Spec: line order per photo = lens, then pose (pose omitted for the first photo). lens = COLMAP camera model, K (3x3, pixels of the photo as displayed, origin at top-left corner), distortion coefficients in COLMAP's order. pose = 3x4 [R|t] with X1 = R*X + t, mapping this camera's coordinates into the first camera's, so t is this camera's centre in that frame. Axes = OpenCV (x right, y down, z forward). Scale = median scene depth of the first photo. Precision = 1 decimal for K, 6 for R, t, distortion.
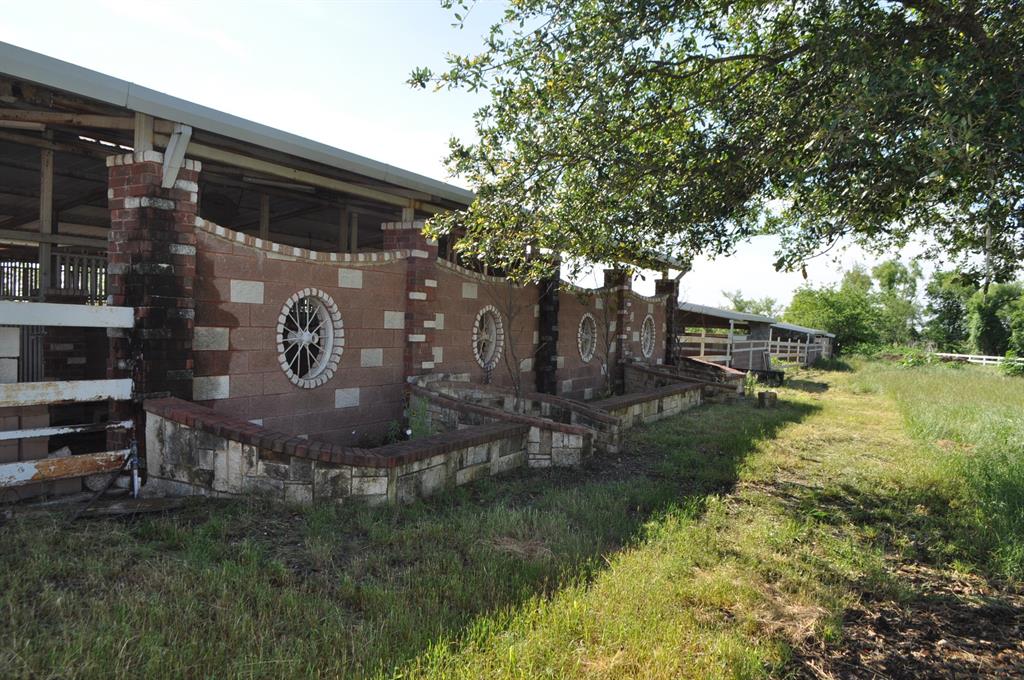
lens RADIAL K [[810.9, 0, 496.4], [0, 810.9, 363.1], [0, 0, 1]] dist [-0.074629, 0.010210]
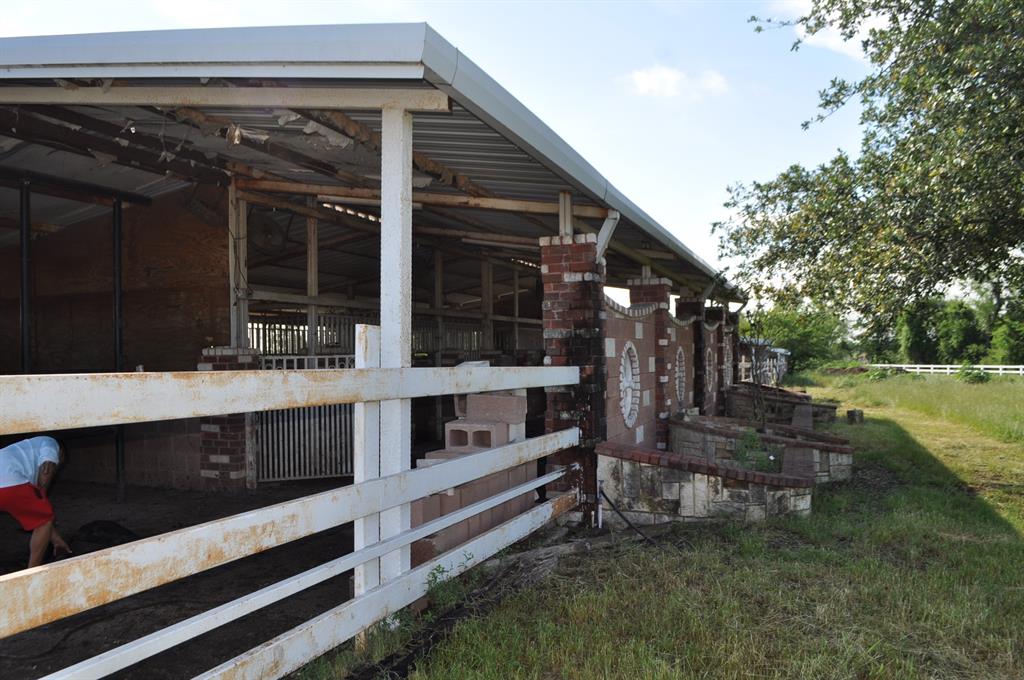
lens RADIAL K [[810.9, 0, 496.4], [0, 810.9, 363.1], [0, 0, 1]] dist [-0.074629, 0.010210]
pose [[0.994332, -0.046146, 0.095787, -0.686023], [0.049701, 0.998149, -0.035062, -0.038790], [-0.093992, 0.039624, 0.994784, -0.169631]]
